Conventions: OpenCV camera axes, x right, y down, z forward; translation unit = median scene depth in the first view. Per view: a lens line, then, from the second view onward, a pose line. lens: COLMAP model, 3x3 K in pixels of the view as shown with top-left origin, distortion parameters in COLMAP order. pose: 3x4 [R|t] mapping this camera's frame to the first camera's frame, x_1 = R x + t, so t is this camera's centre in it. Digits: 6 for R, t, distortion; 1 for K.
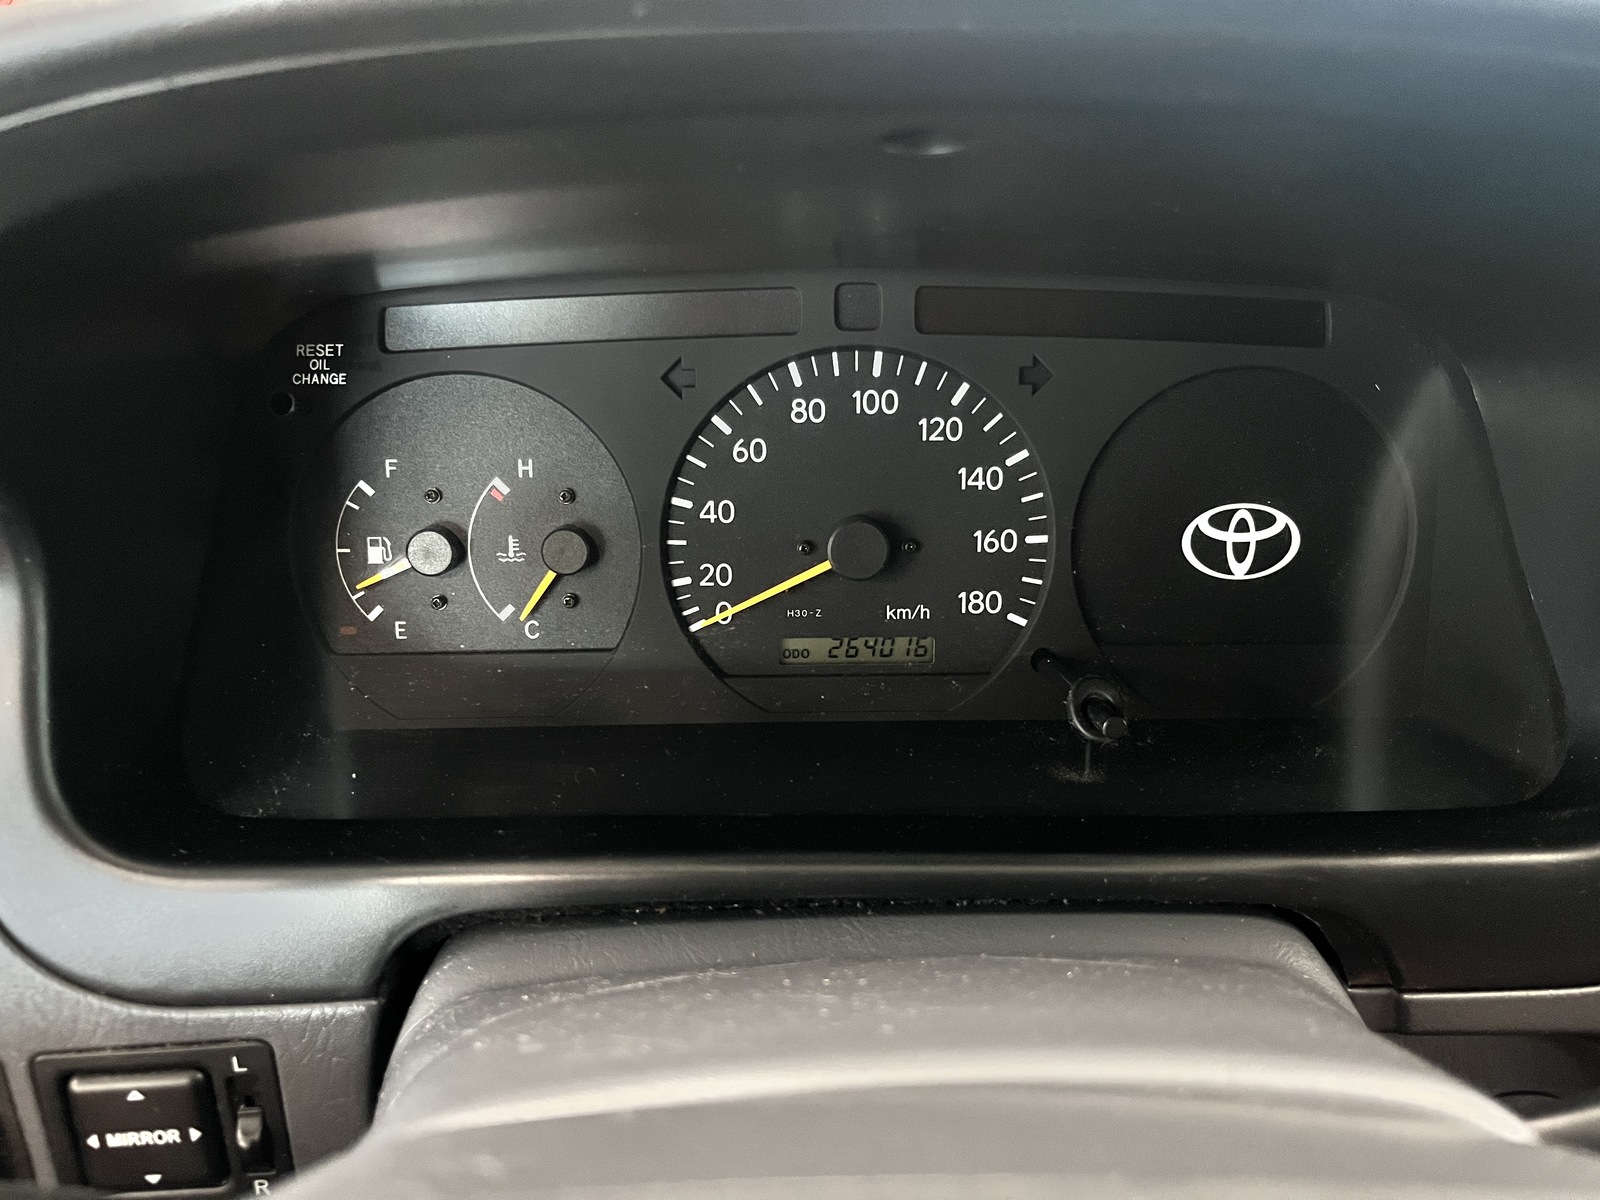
lens RADIAL K [[1214.1, 0, 800.0], [0, 1214.1, 600.0], [0, 0, 1]] dist [0.076693, -0.127455]
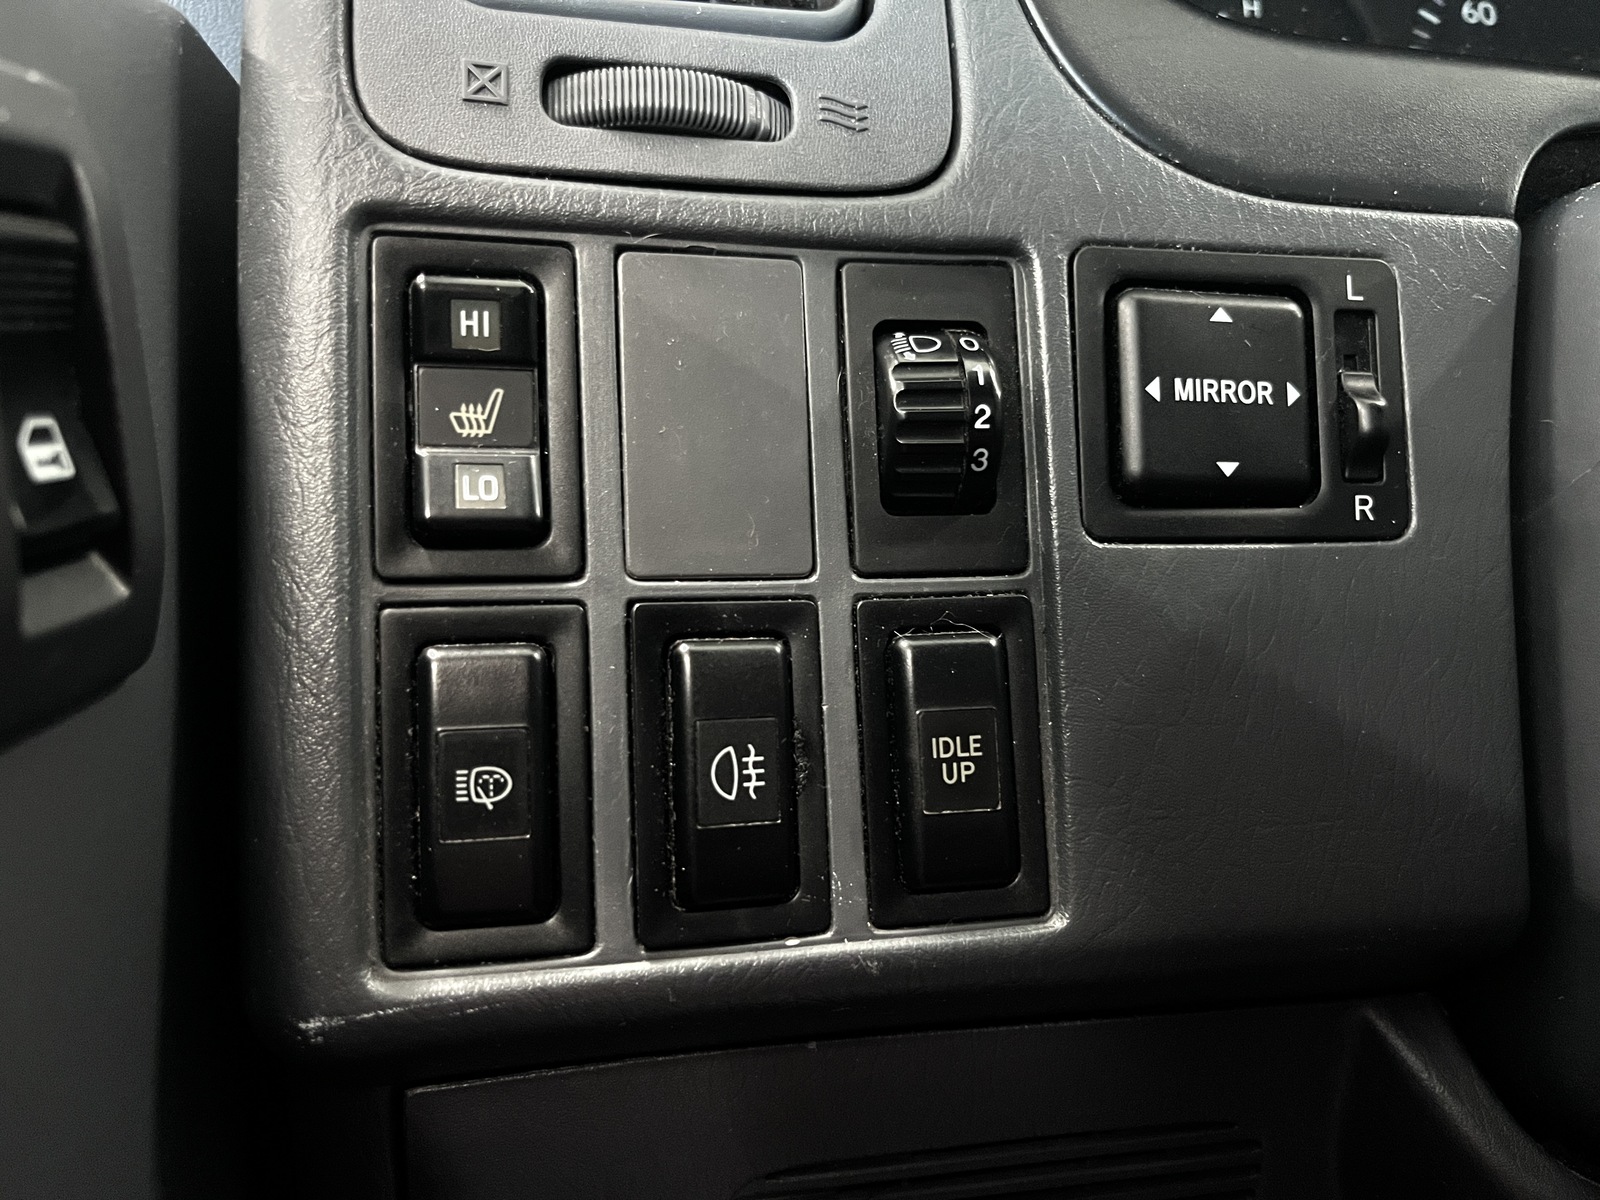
lens RADIAL K [[1214.1, 0, 800.0], [0, 1214.1, 600.0], [0, 0, 1]] dist [0.076693, -0.127455]
pose [[0.993746, 0.014966, 0.110659, -0.638036], [0.022668, 0.943310, -0.331139, 0.579775], [-0.109342, 0.331577, 0.937071, 0.345695]]
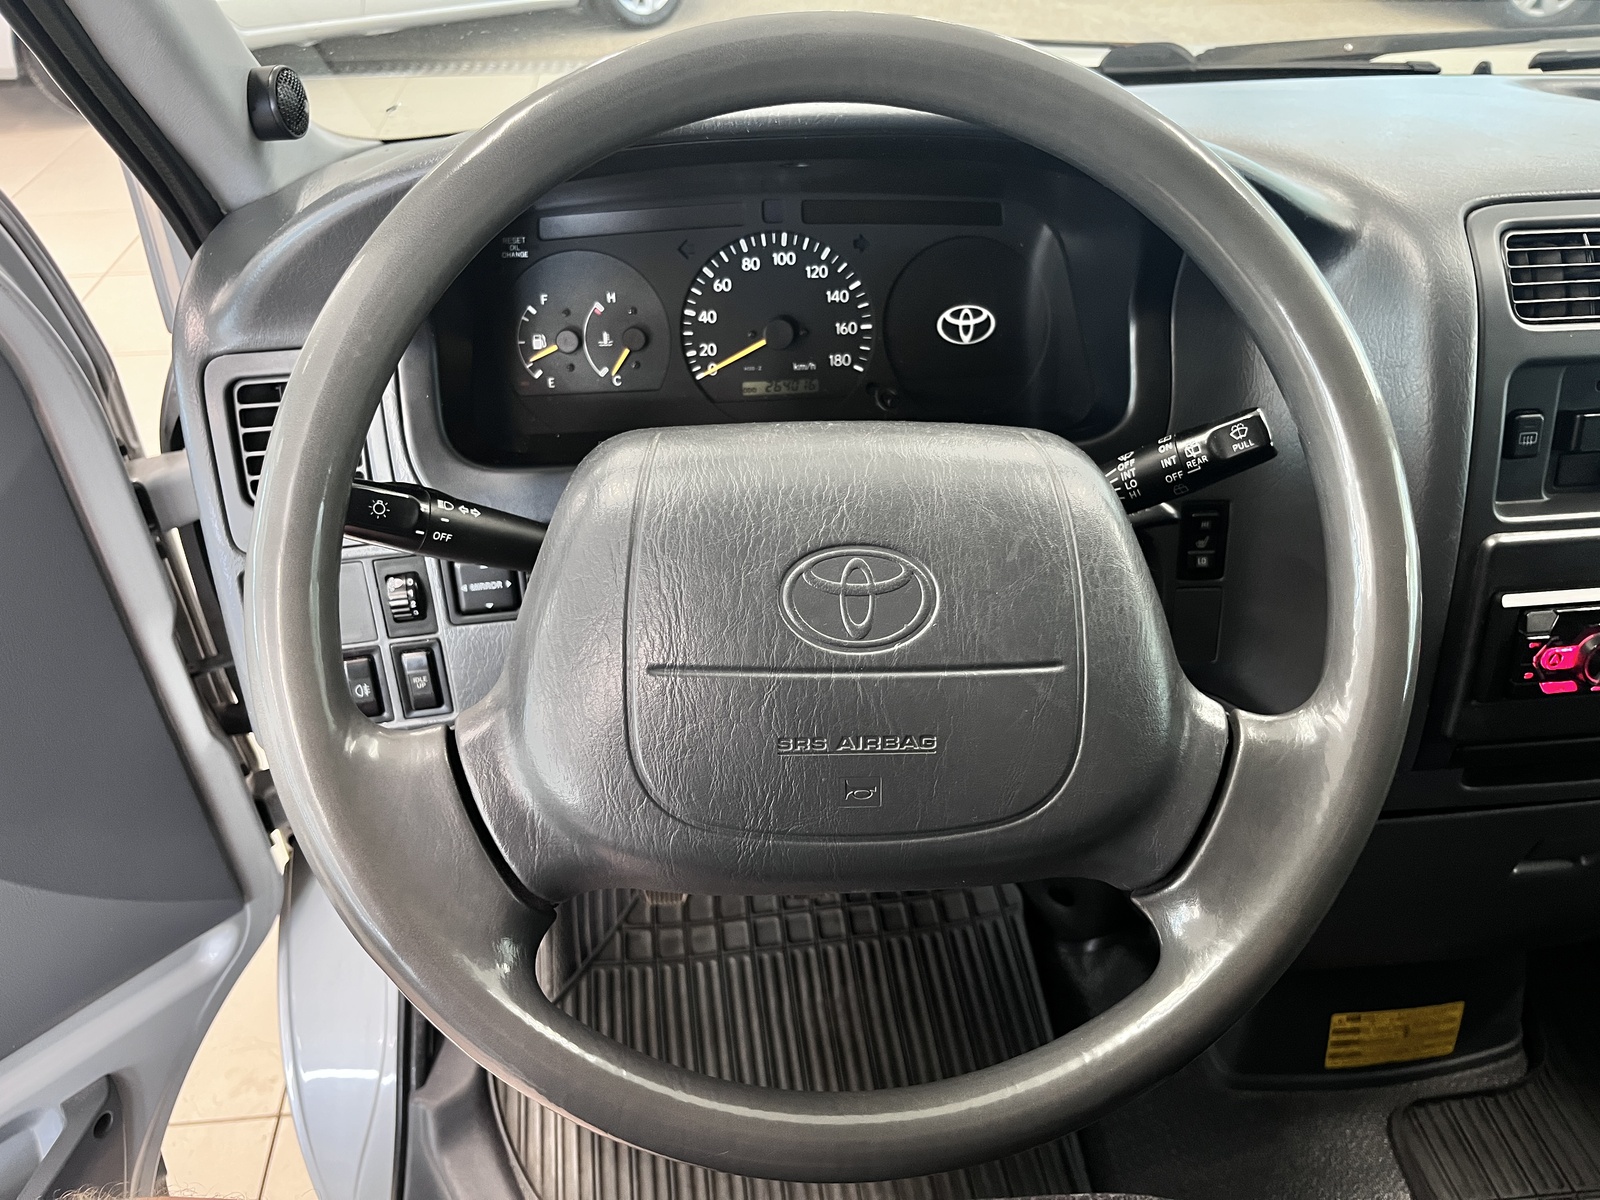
lens RADIAL K [[1214.1, 0, 800.0], [0, 1214.1, 600.0], [0, 0, 1]] dist [0.076693, -0.127455]
pose [[0.997571, -0.043183, 0.054654, -0.046028], [0.036717, 0.992776, 0.114230, 0.168180], [-0.059192, -0.111946, 0.991950, -1.065652]]
